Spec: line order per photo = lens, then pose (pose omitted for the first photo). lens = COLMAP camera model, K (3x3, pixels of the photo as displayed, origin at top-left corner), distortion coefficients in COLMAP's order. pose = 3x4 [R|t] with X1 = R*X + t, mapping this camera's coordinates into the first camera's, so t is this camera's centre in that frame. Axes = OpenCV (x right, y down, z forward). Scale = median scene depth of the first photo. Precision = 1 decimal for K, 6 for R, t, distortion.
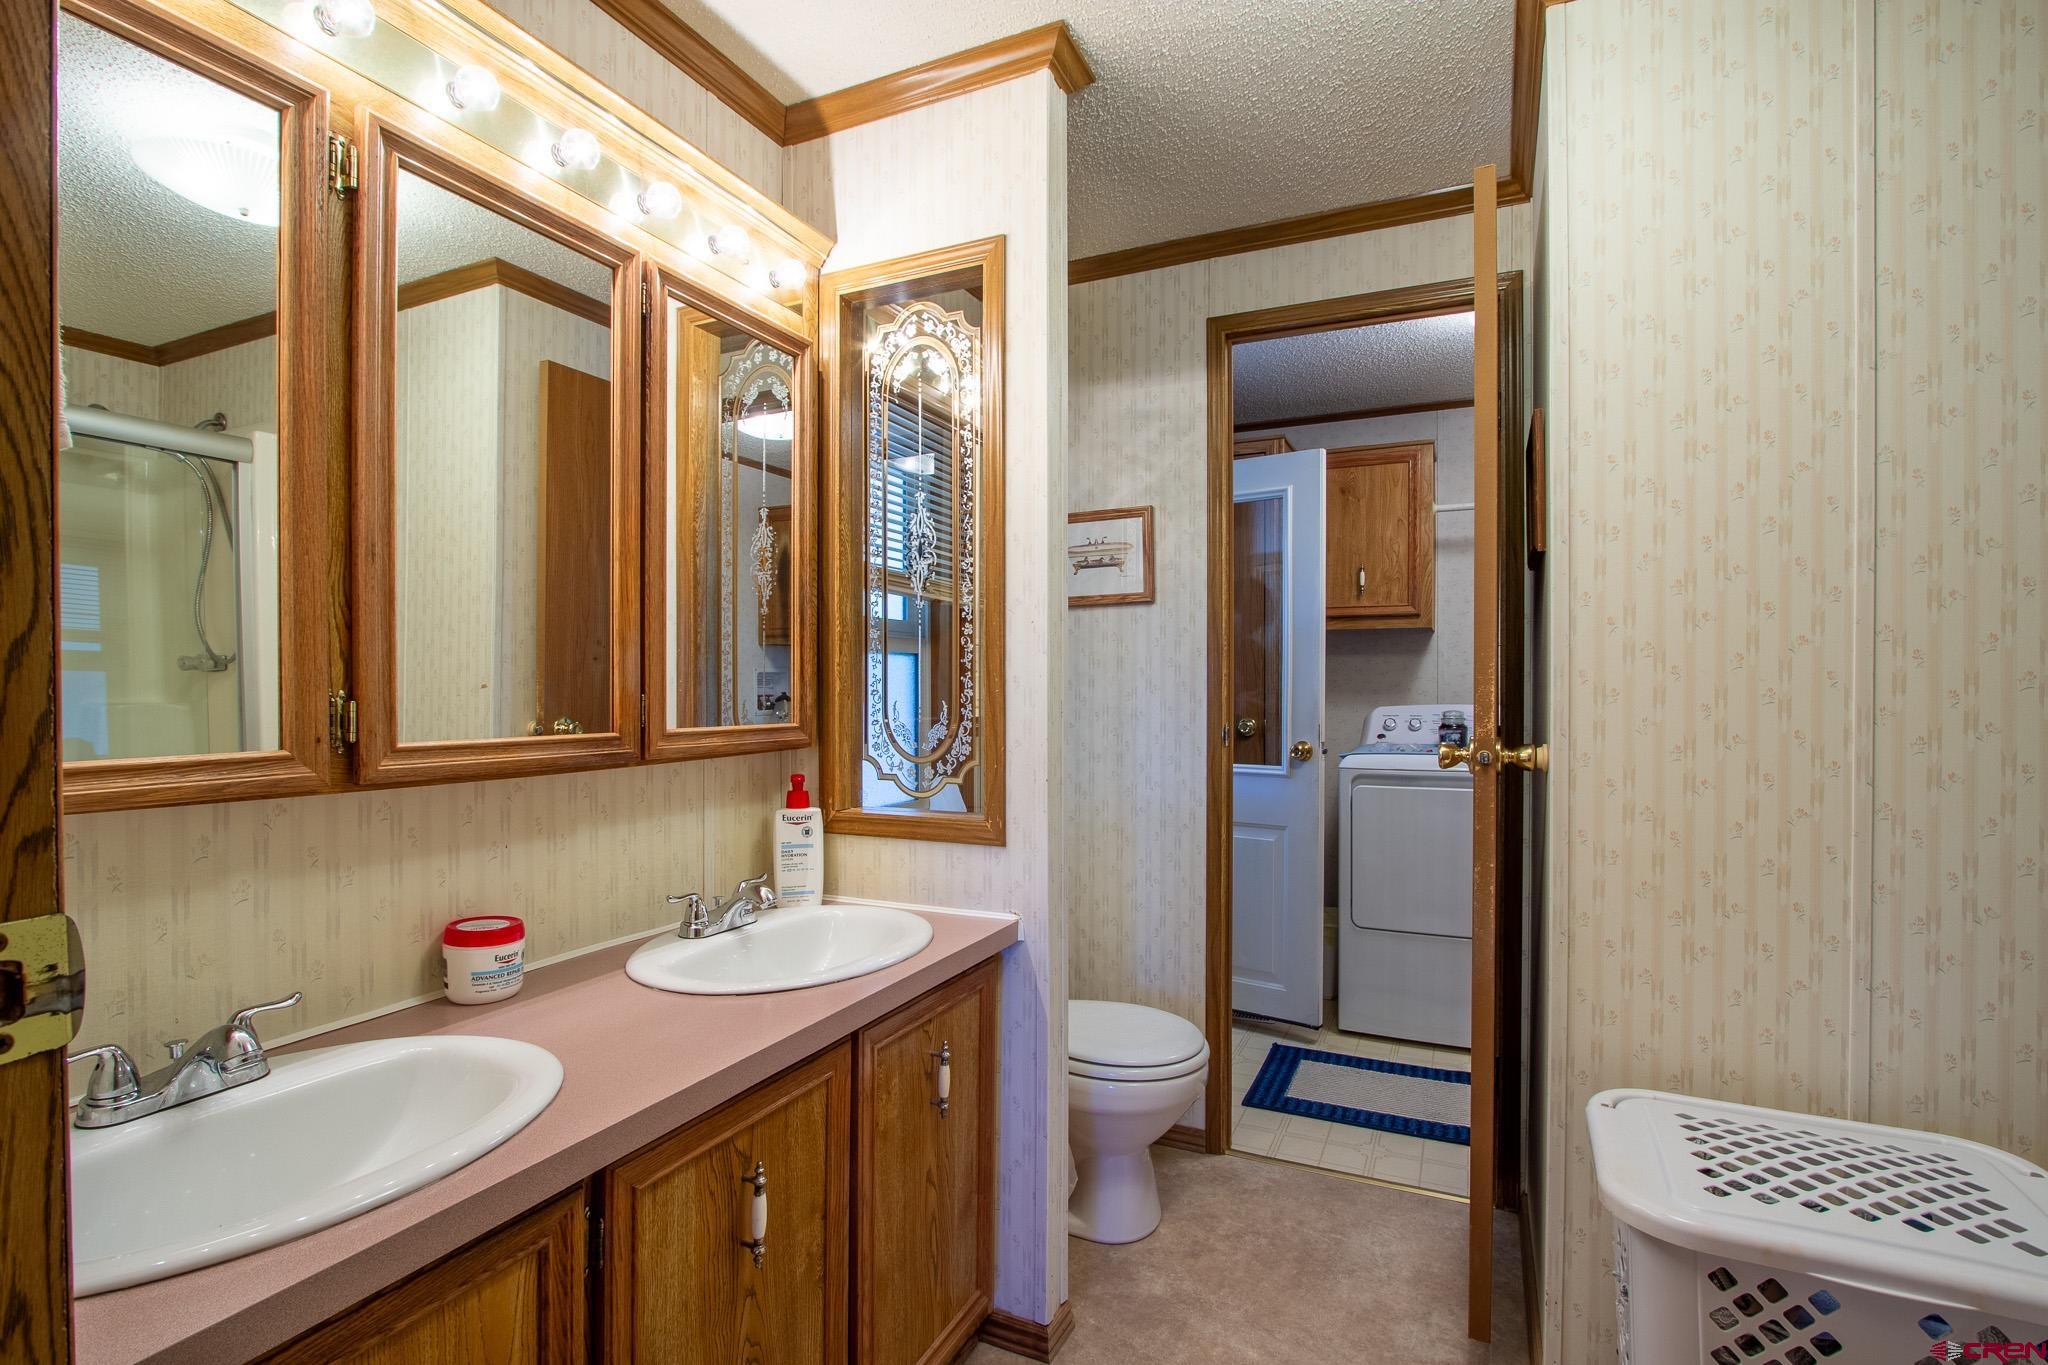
lens RADIAL K [[974.5, 0, 1022.7], [0, 974.5, 682.7], [0, 0, 1]] dist [-0.018301, 0.002447]
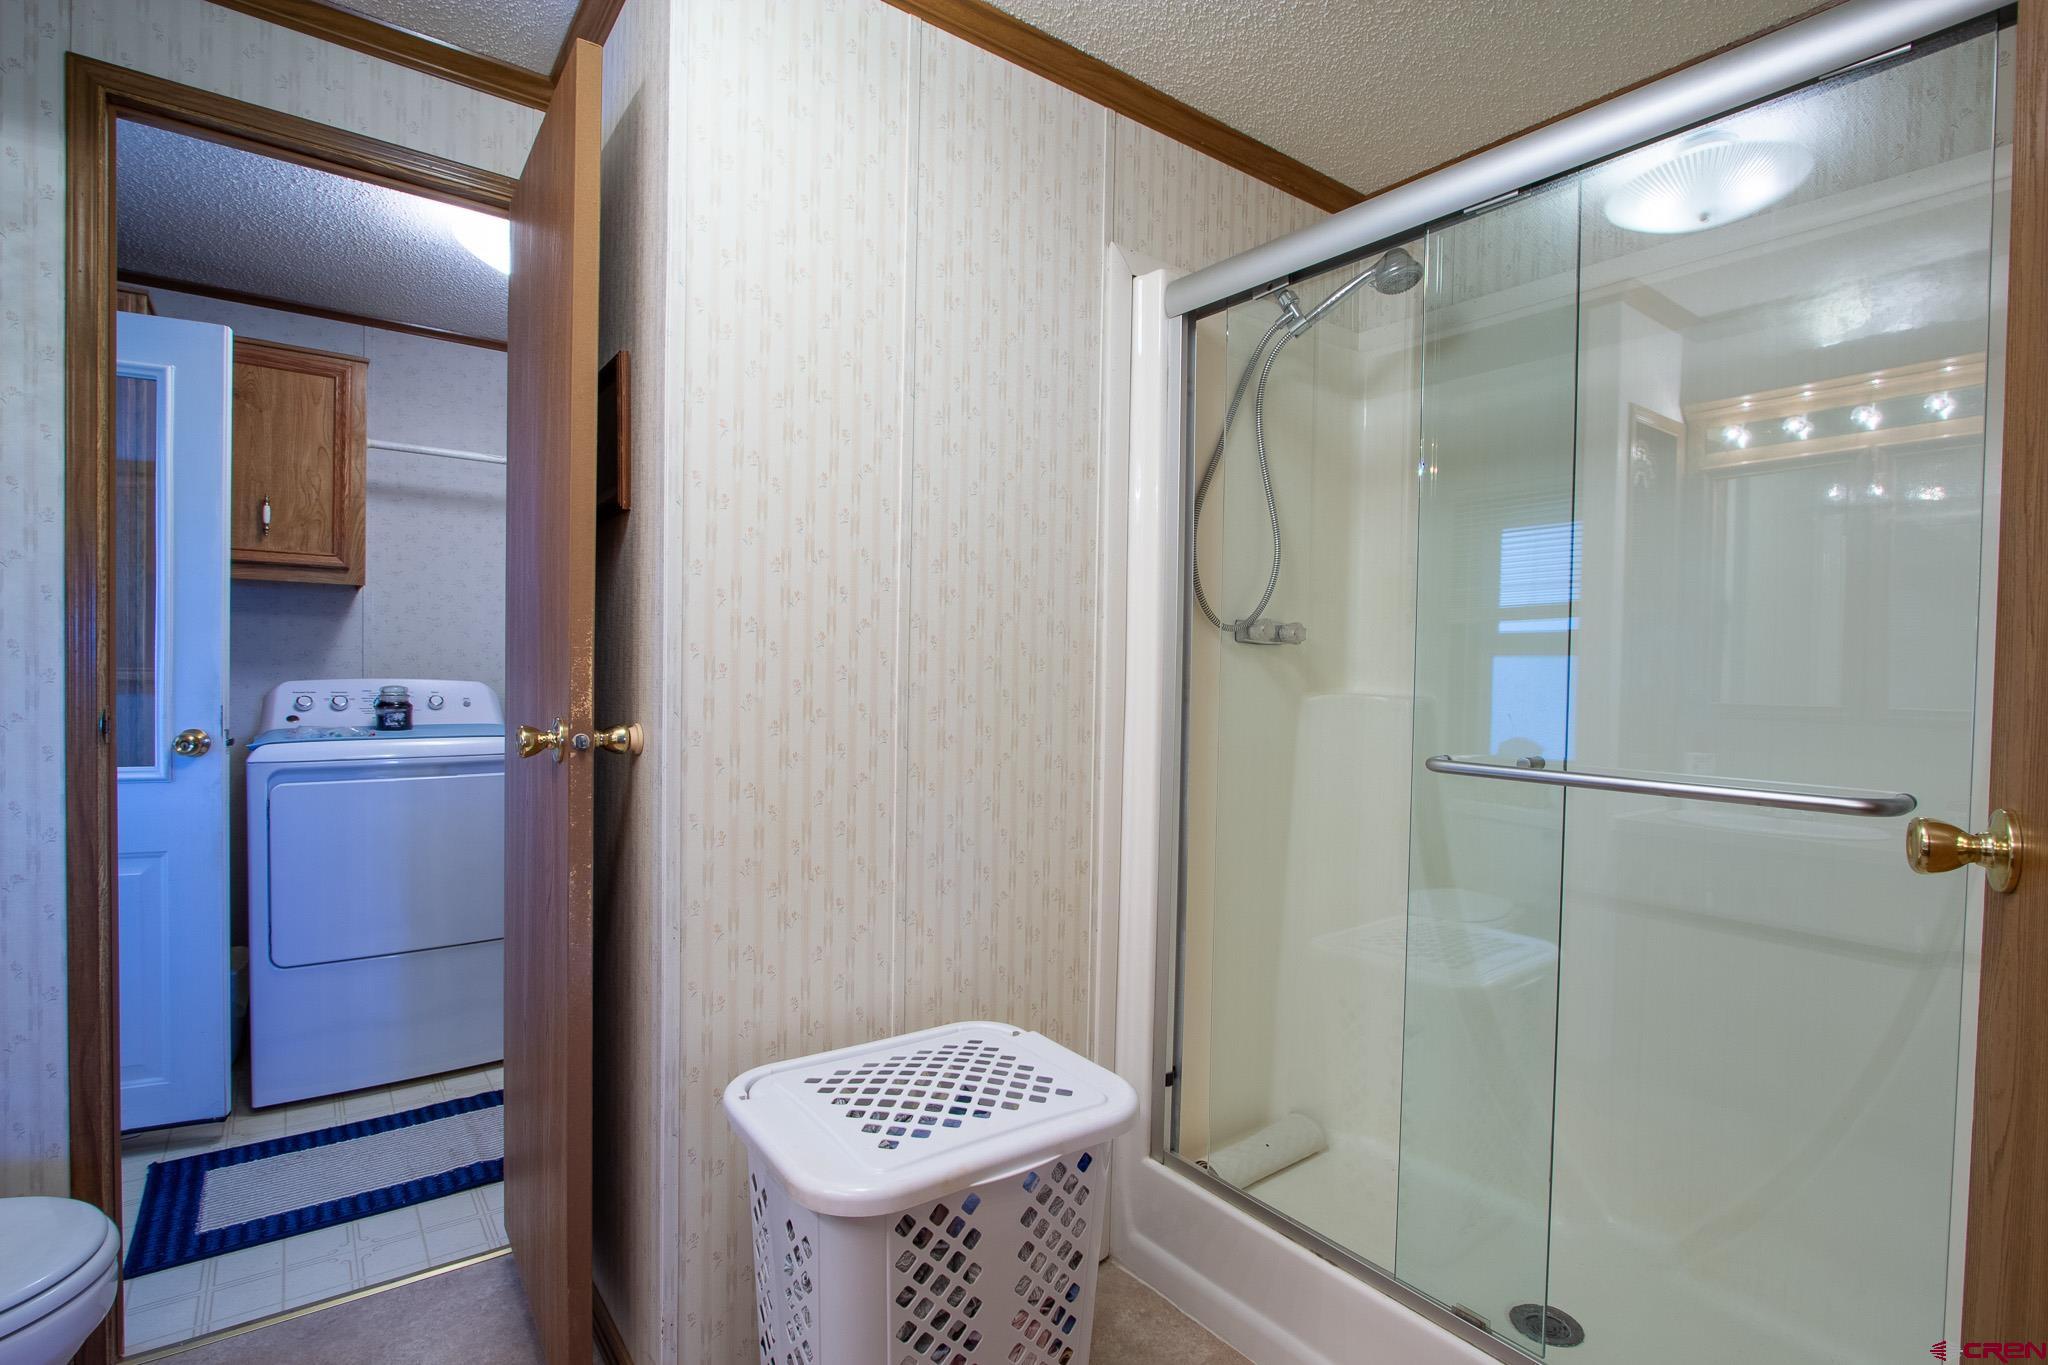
lens RADIAL K [[974.5, 0, 1026.7], [0, 974.5, 691.5], [0, 0, 1]] dist [-0.018301, 0.002447]
pose [[0.473259, -0.008863, 0.880879, -0.098251], [-0.022793, 0.999491, 0.022302, 0.005414], [-0.880628, -0.030633, 0.472817, 0.277011]]
